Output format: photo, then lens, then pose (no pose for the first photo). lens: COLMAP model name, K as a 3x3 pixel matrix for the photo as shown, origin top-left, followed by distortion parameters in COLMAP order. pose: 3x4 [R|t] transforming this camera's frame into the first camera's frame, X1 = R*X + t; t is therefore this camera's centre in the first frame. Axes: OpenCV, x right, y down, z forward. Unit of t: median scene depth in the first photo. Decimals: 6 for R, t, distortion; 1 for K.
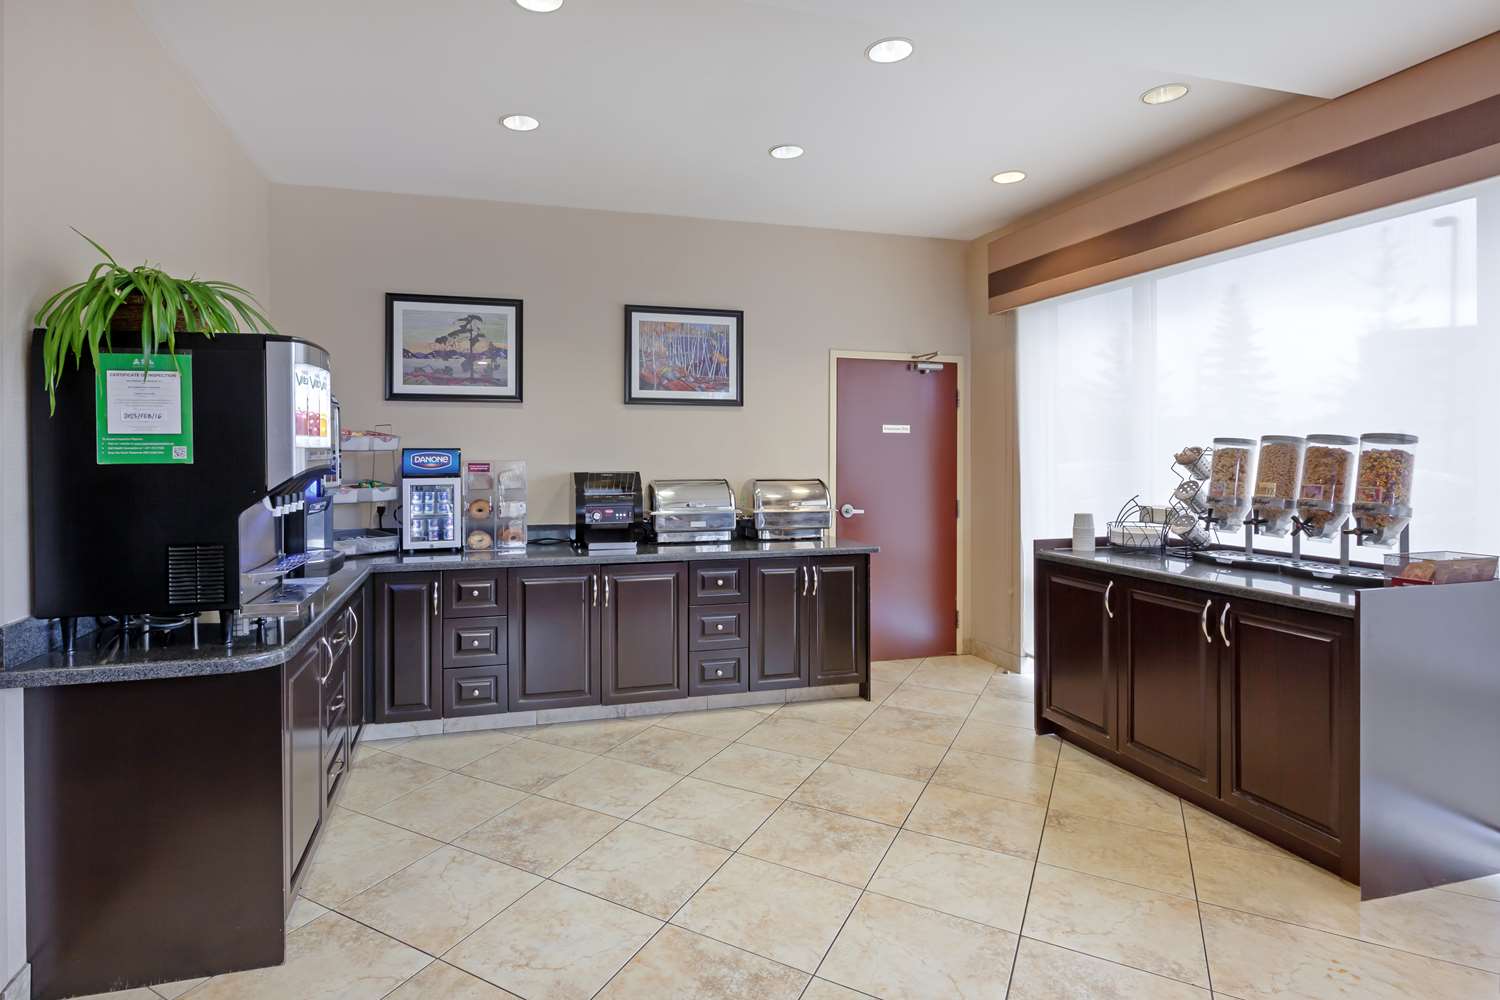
lens RADIAL K [[746.0, 0, 683.7], [0, 746.0, 455.6], [0, 0, 1]] dist [0.000051, 0.000077]
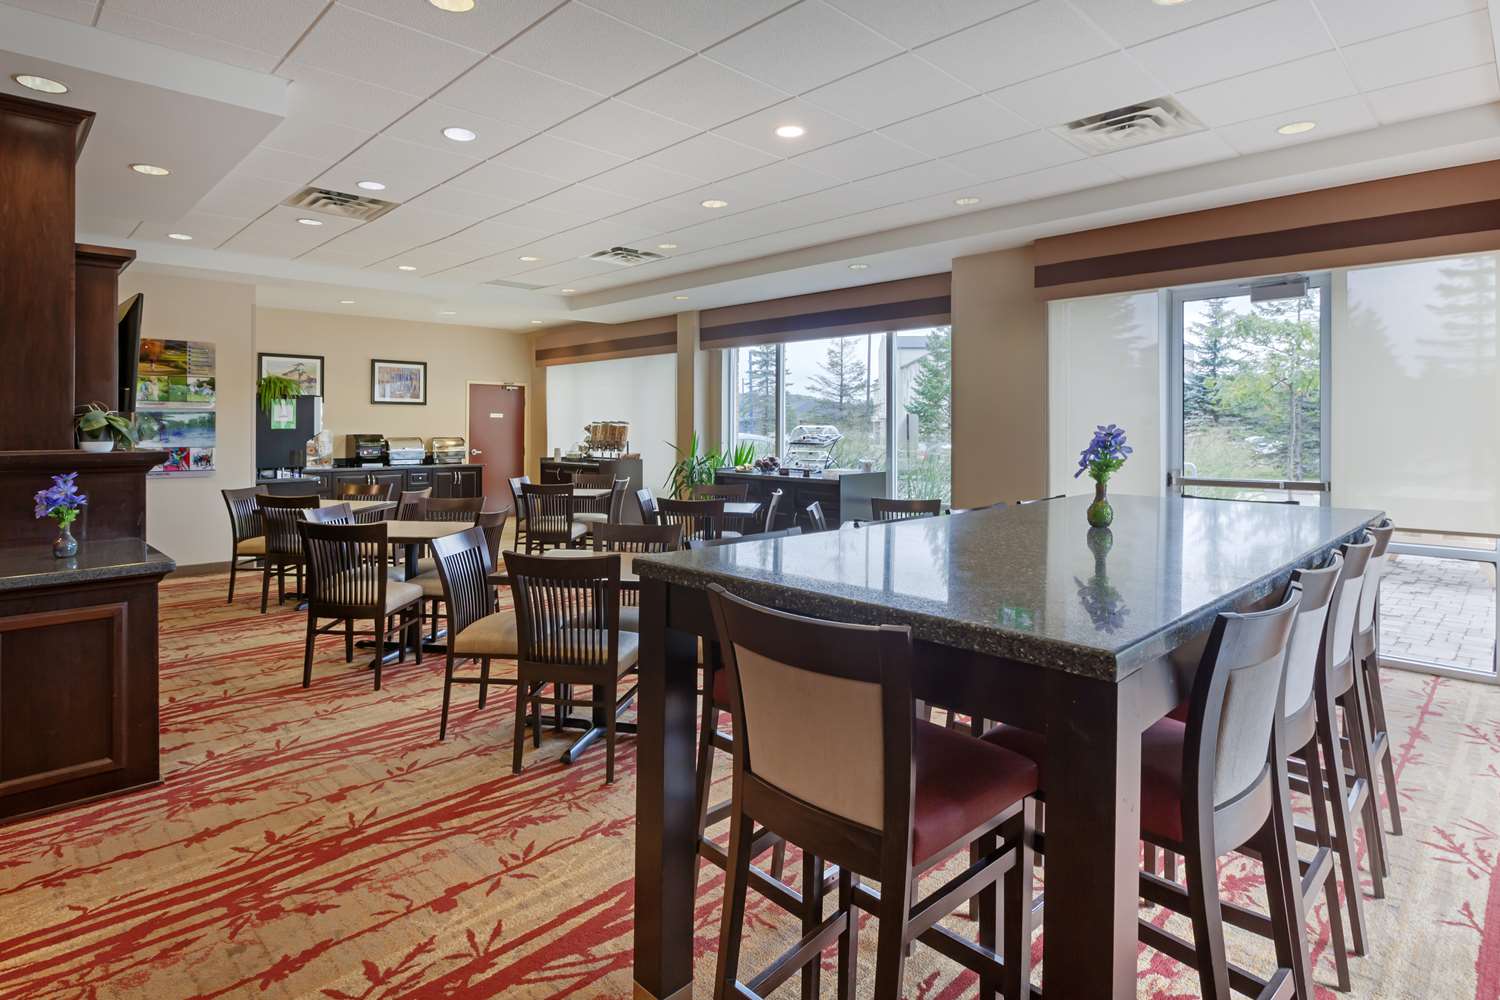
lens RADIAL K [[795.1, 0, 718.0], [0, 795.1, 420.9], [0, 0, 1]] dist [0.001433, 0.000196]
pose [[0.878535, 0.007937, 0.477612, -0.327749], [-0.003896, 0.999948, -0.009449, 0.000609], [-0.477662, 0.006441, 0.878520, -1.708202]]
